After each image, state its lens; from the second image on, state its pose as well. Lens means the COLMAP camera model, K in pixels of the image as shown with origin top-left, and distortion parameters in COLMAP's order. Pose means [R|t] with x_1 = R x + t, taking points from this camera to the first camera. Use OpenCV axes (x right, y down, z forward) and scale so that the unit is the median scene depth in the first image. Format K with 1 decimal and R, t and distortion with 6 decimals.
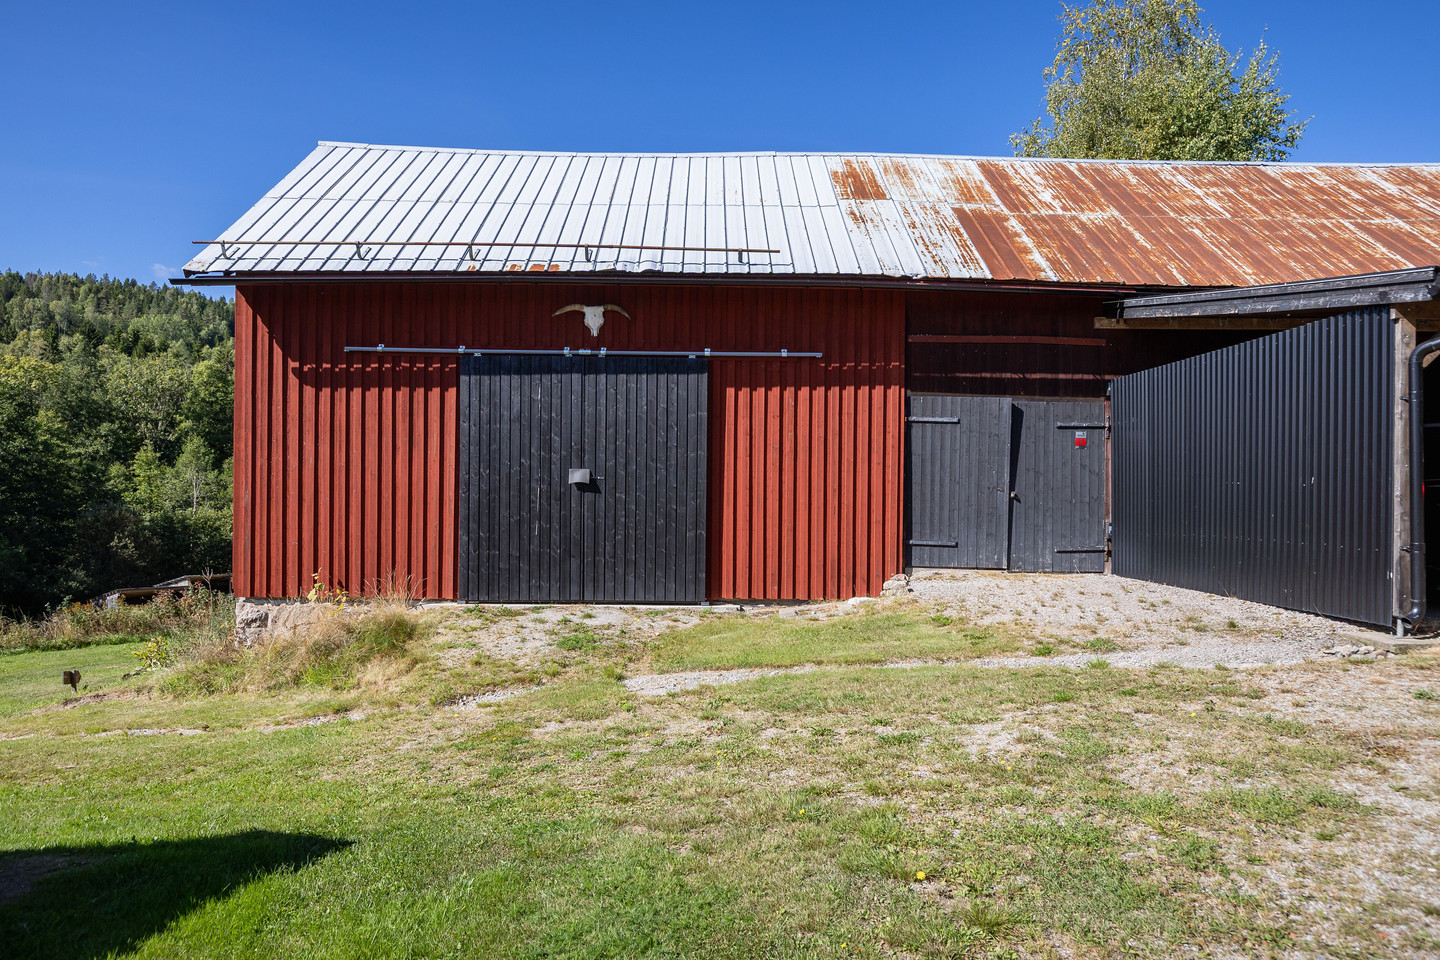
lens RADIAL K [[924.4, 0, 720.0], [0, 924.4, 480.0], [0, 0, 1]] dist [0.000618, 0.001247]
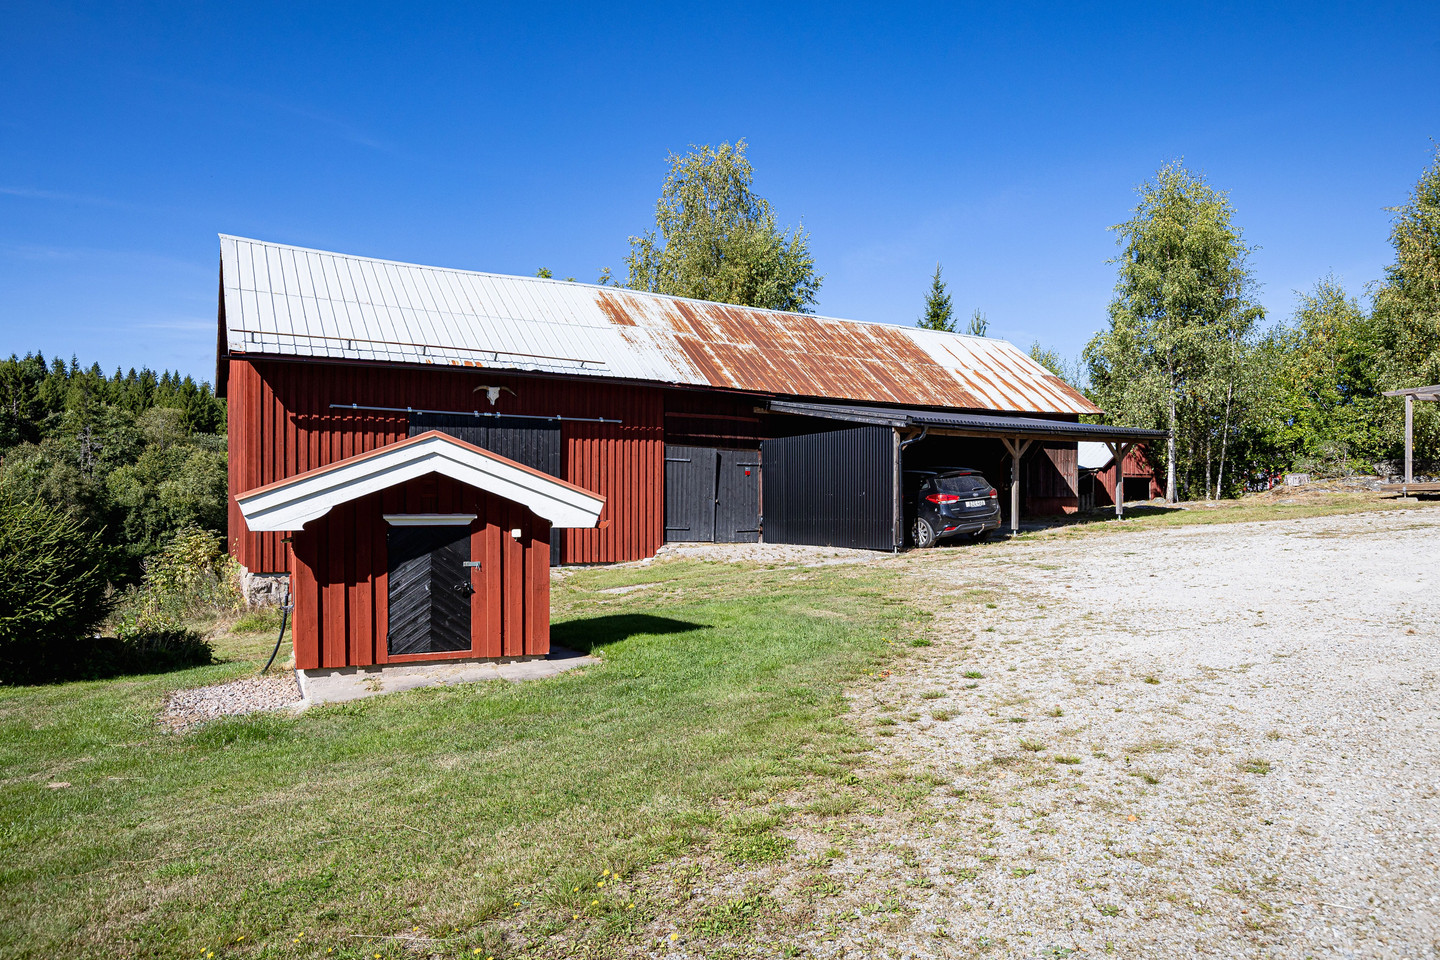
lens RADIAL K [[939.6, 0, 722.0], [0, 939.6, 484.1], [0, 0, 1]] dist [0.002055, 0.000676]
pose [[0.873219, 0.005993, 0.487292, -0.589770], [-0.001009, 0.999944, -0.010491, 0.001358], [-0.487328, 0.008669, 0.873176, -0.645737]]
